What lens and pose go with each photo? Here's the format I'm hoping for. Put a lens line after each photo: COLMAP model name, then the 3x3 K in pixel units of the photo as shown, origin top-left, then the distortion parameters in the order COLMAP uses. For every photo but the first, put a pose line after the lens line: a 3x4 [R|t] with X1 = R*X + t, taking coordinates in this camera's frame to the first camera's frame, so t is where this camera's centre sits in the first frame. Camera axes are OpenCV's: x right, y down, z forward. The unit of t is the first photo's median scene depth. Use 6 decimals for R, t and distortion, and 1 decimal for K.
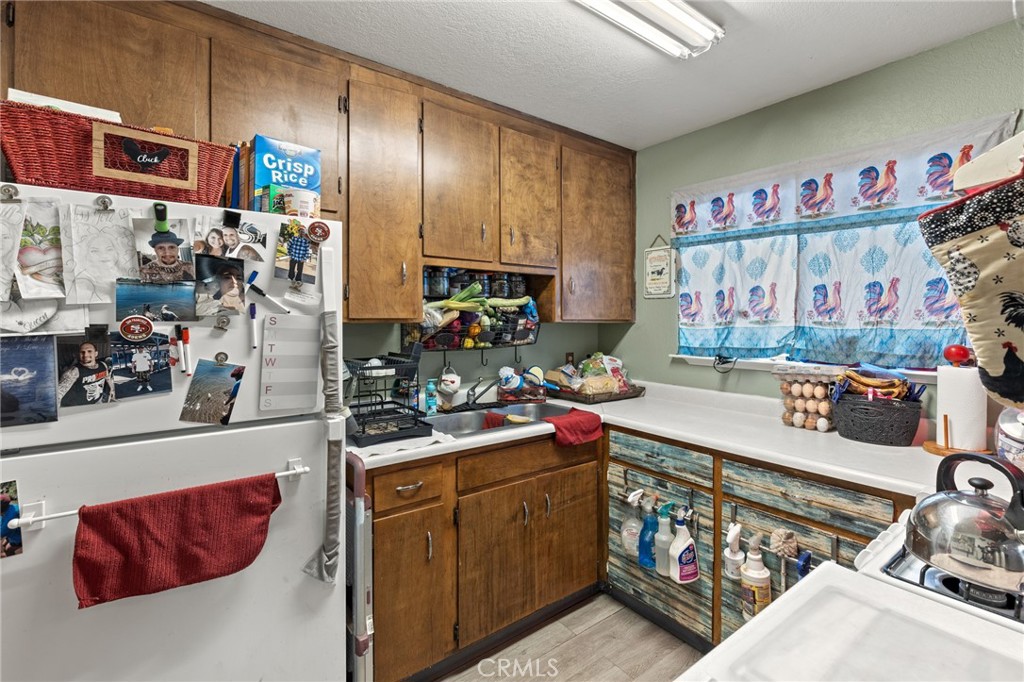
lens RADIAL K [[473.7, 0, 540.8], [0, 473.7, 317.5], [0, 0, 1]] dist [0.001304, -0.000172]
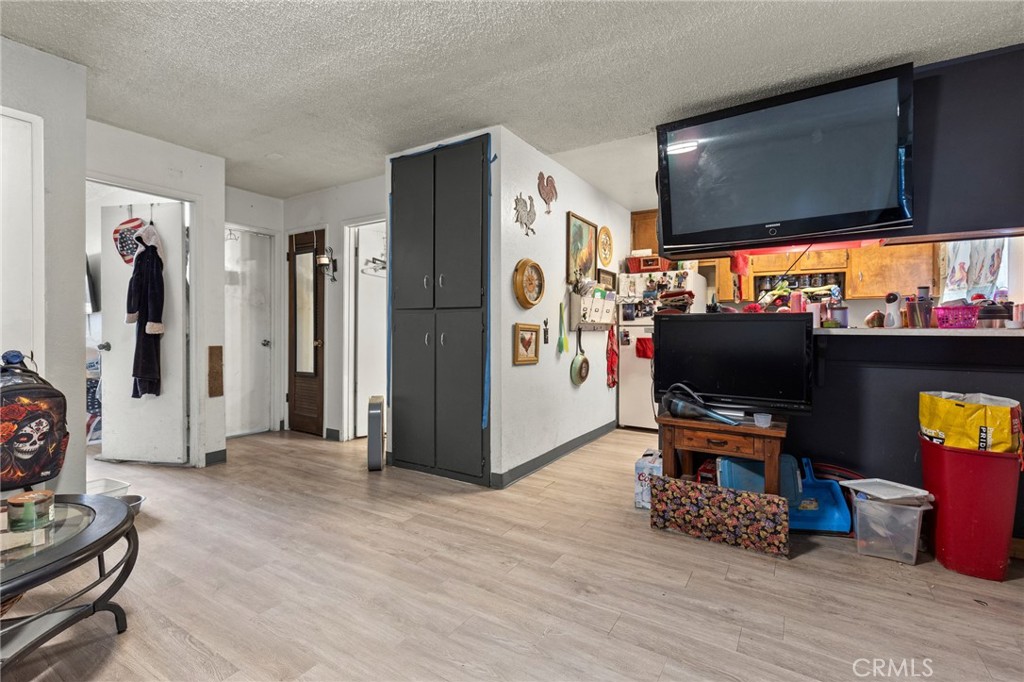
lens RADIAL K [[473.7, 0, 513.1], [0, 473.7, 329.9], [0, 0, 1]] dist [0.001304, -0.000172]
pose [[0.337426, 0.012914, -0.941263, 2.948848], [0.005313, 0.999864, 0.015622, 0.212675], [0.941337, -0.010272, 0.337312, -1.715032]]
